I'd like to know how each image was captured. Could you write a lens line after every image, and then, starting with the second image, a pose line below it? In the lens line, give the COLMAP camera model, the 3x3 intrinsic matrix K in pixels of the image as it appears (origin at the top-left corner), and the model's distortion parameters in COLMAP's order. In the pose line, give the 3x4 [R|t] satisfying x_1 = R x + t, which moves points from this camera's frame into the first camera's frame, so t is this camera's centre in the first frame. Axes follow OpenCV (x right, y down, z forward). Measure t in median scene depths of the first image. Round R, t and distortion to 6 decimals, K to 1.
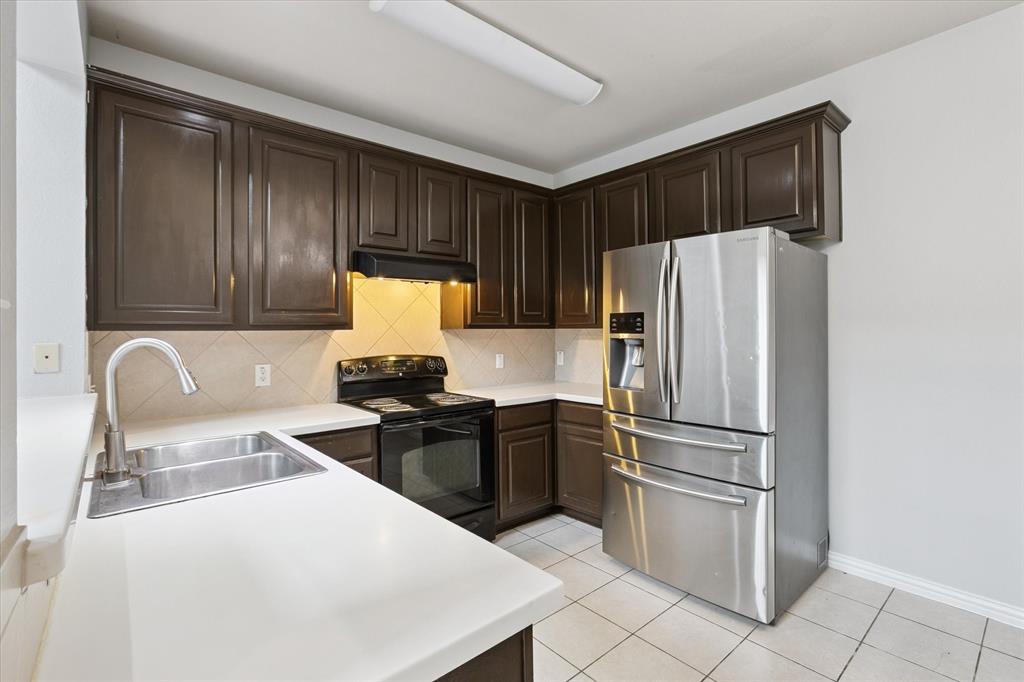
lens RADIAL K [[469.1, 0, 493.6], [0, 469.1, 326.5], [0, 0, 1]] dist [-0.001301, 0.000415]
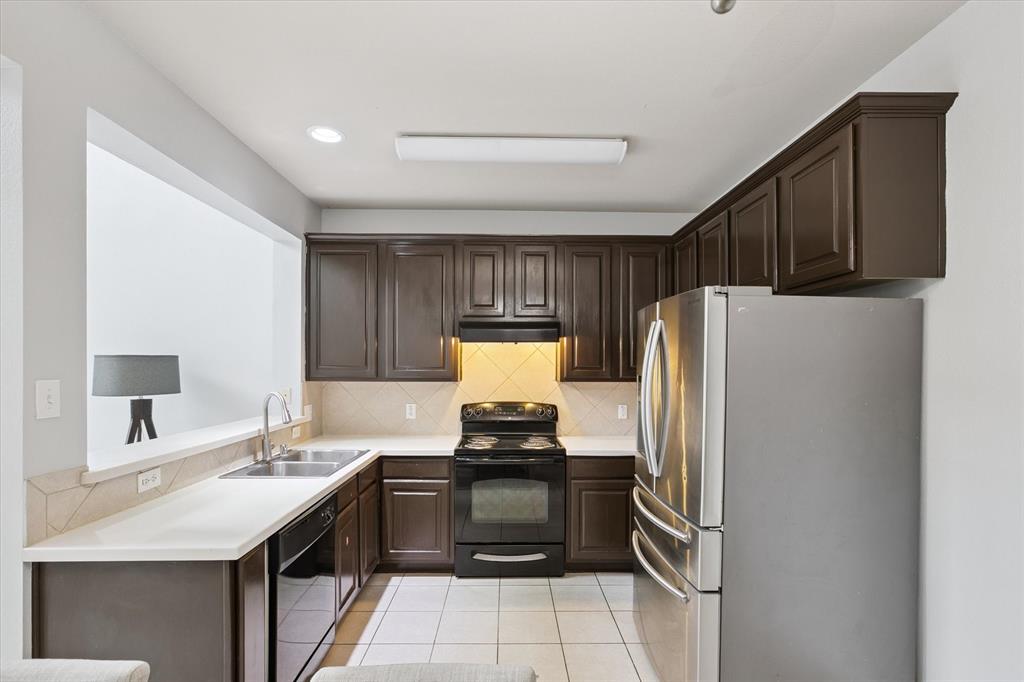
lens RADIAL K [[459.8, 0, 511.3], [0, 459.8, 366.4], [0, 0, 1]] dist [-0.000036, 0.000368]
pose [[0.778844, 0.014344, -0.627054, 0.574546], [-0.002000, 0.999790, 0.020386, -0.057824], [0.627215, -0.014624, 0.778709, 0.085613]]
